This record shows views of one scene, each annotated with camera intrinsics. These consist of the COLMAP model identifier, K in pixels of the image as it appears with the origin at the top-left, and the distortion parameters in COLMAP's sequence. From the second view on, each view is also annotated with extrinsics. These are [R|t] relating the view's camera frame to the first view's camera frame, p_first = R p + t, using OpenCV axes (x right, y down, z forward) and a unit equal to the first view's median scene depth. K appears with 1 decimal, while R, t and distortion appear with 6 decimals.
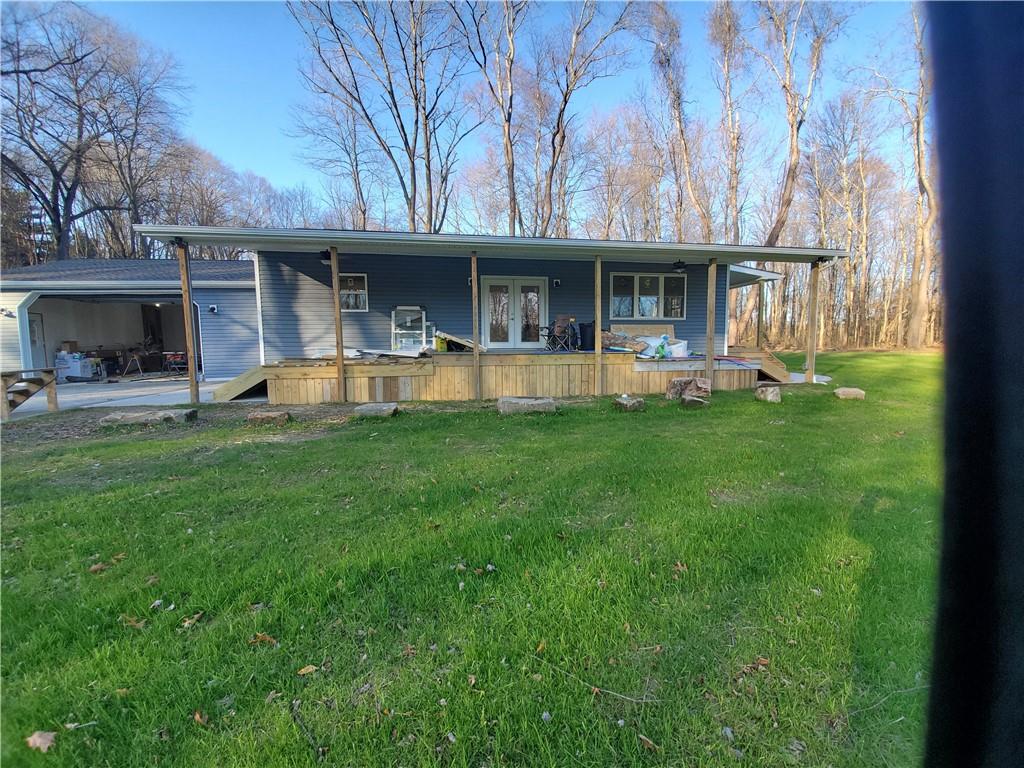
lens RADIAL K [[403.0, 0, 524.6], [0, 403.0, 383.9], [0, 0, 1]] dist [-0.007454, -0.000266]
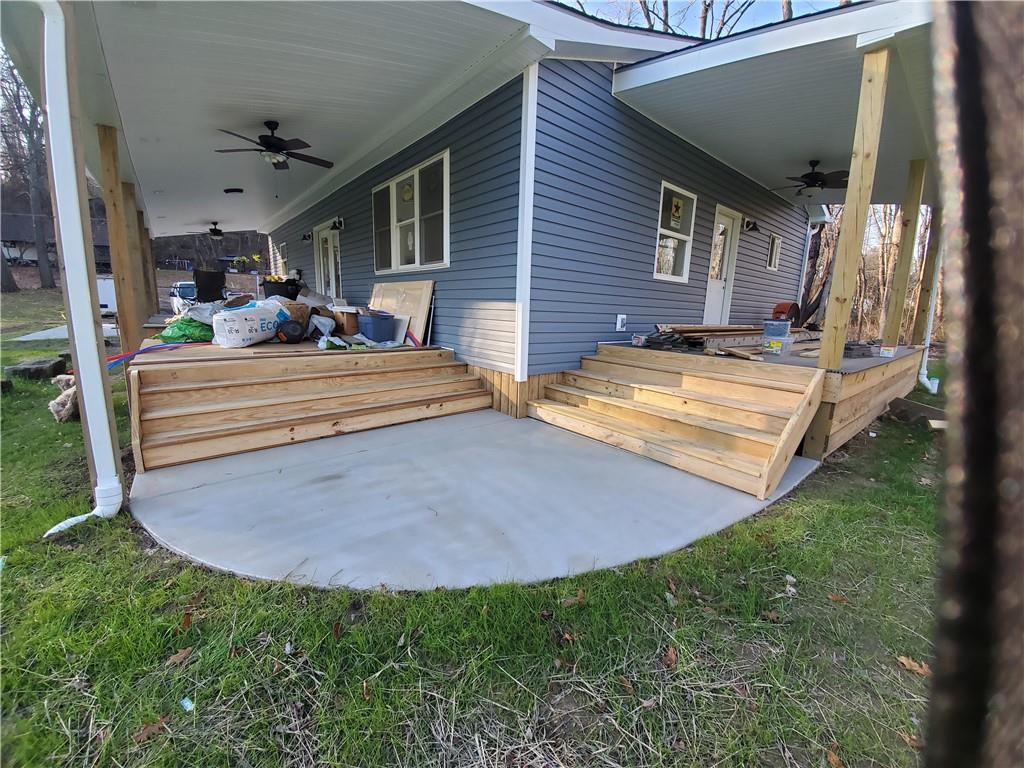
lens RADIAL K [[403.0, 0, 524.6], [0, 403.0, 383.9], [0, 0, 1]] dist [-0.007454, -0.000266]
pose [[0.524565, 0.175229, -0.833142, 0.893283], [-0.113316, 0.984253, 0.135665, -0.117174], [0.843795, 0.023243, 0.536161, 0.941976]]
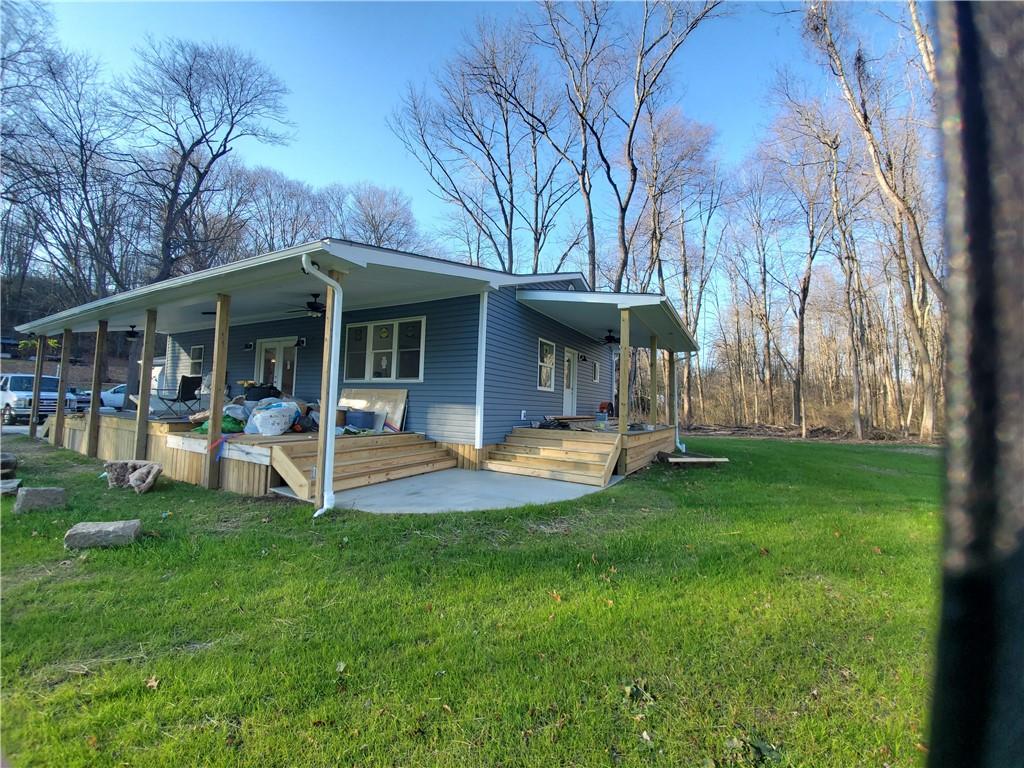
lens RADIAL K [[403.0, 0, 524.6], [0, 403.0, 383.9], [0, 0, 1]] dist [-0.007454, -0.000266]
pose [[0.792311, -0.007204, -0.610075, 1.047386], [-0.089538, 0.987731, -0.127948, -0.094697], [0.603512, 0.155999, 0.781945, 0.643256]]
